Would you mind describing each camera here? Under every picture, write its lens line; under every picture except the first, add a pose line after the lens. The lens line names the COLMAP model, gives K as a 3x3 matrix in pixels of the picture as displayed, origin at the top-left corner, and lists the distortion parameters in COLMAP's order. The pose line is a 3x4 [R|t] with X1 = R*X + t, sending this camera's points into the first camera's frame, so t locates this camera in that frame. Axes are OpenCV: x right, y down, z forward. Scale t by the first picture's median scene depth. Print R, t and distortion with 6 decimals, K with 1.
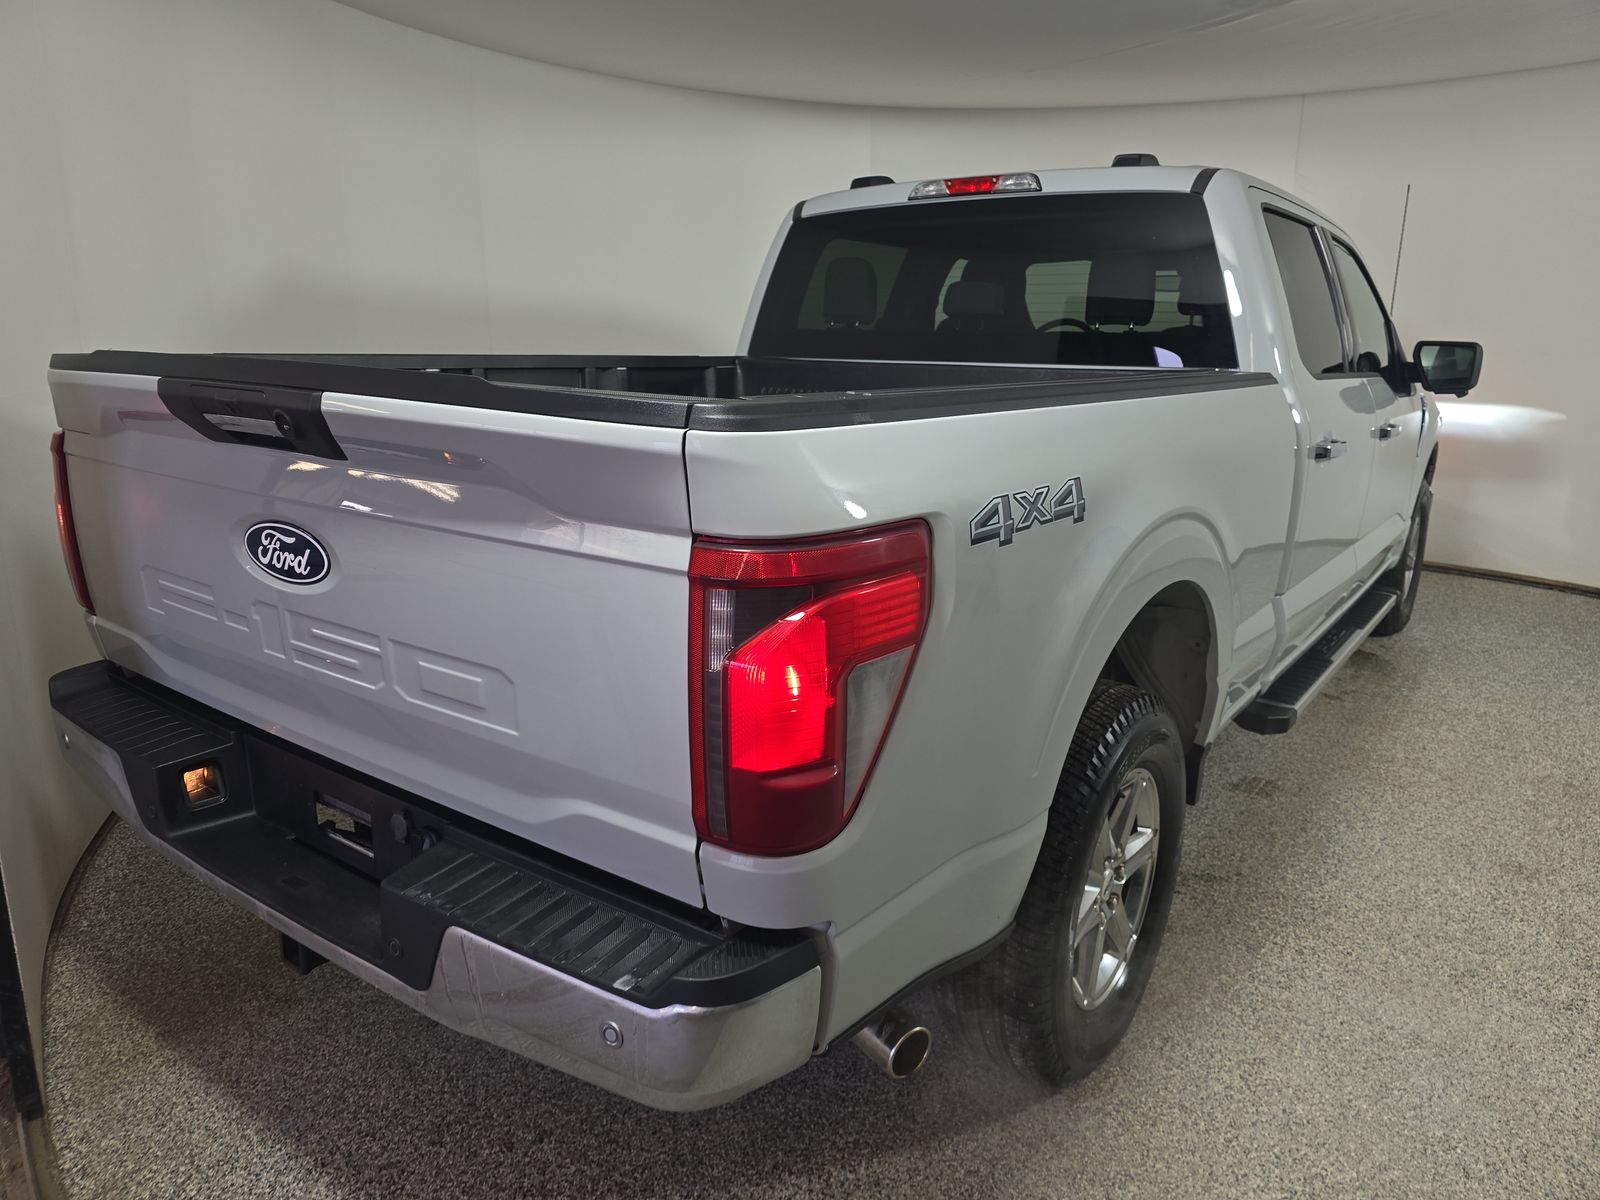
lens RADIAL K [[1082.9, 0, 798.8], [0, 1082.9, 593.3], [0, 0, 1]] dist [0.058980, -0.064715]
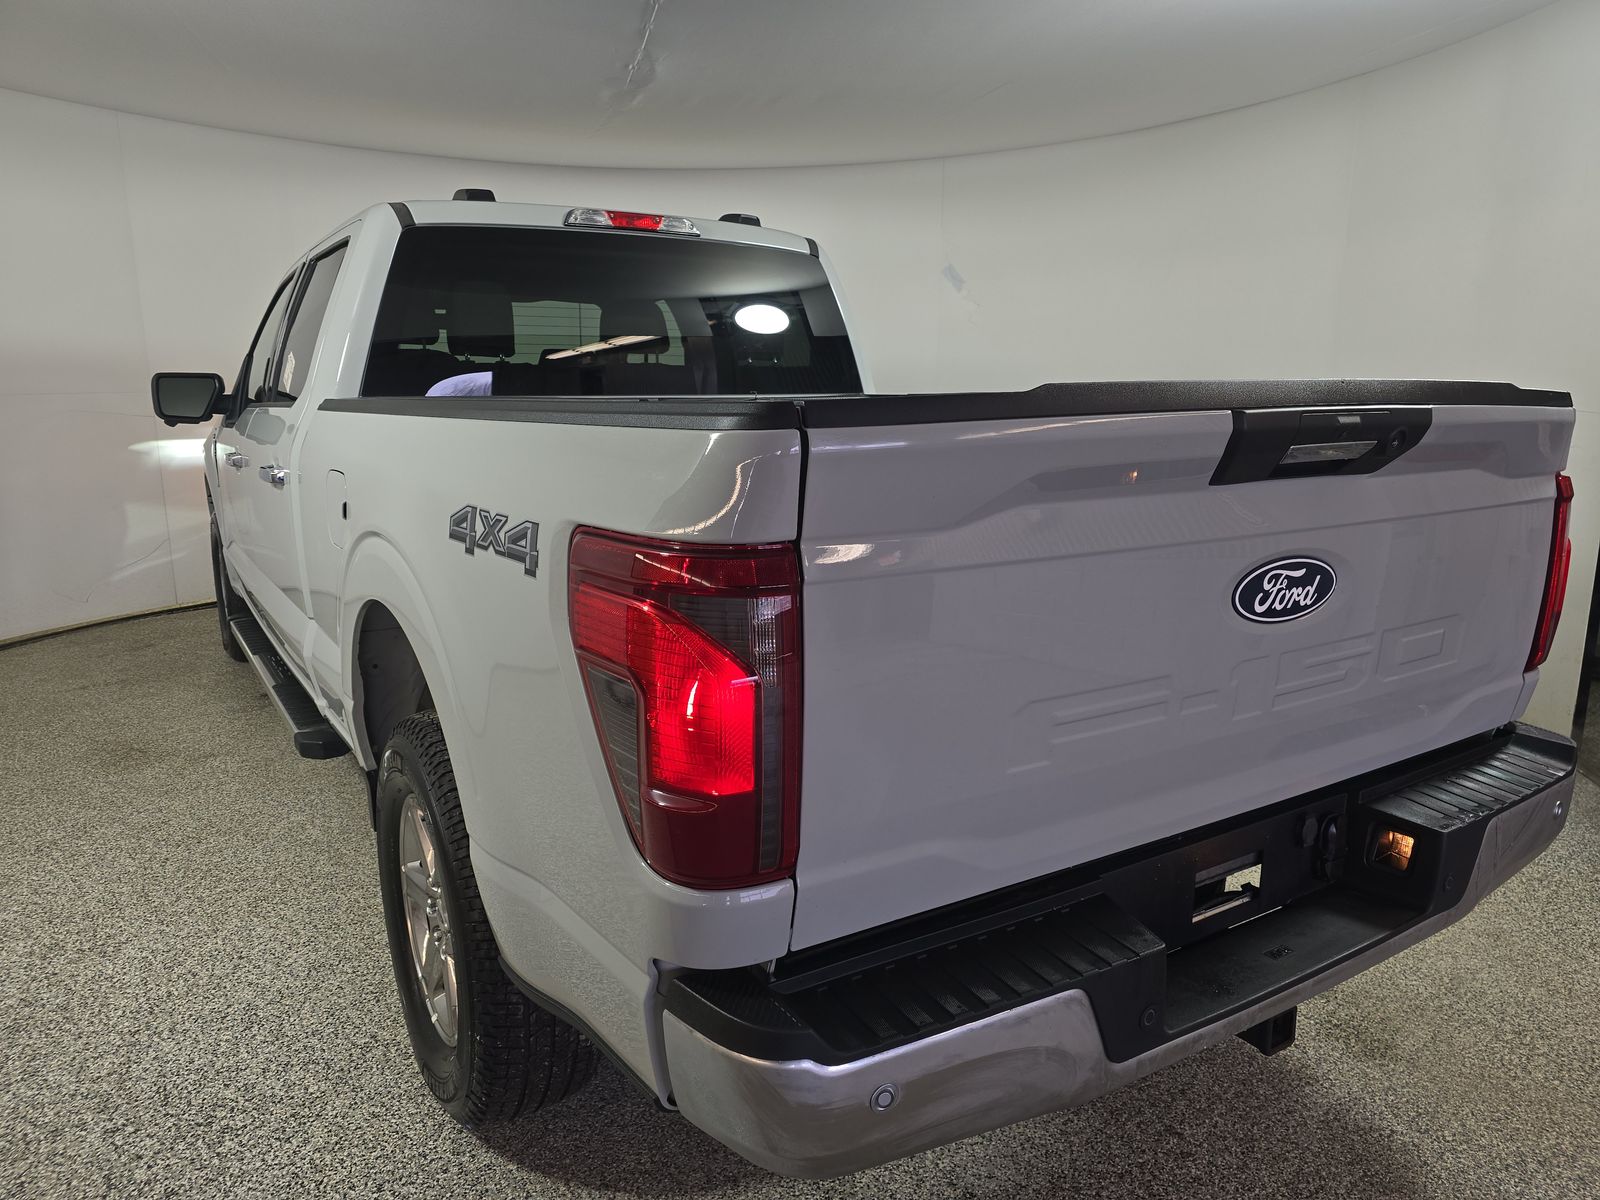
lens RADIAL K [[1072.3, 0, 792.7], [0, 1072.3, 604.8], [0, 0, 1]] dist [0.055336, -0.000600]
pose [[0.370901, -0.201473, 0.906555, -1.155747], [0.226953, 0.966249, 0.121885, -0.183720], [-0.900514, 0.160538, 0.404107, 0.796768]]
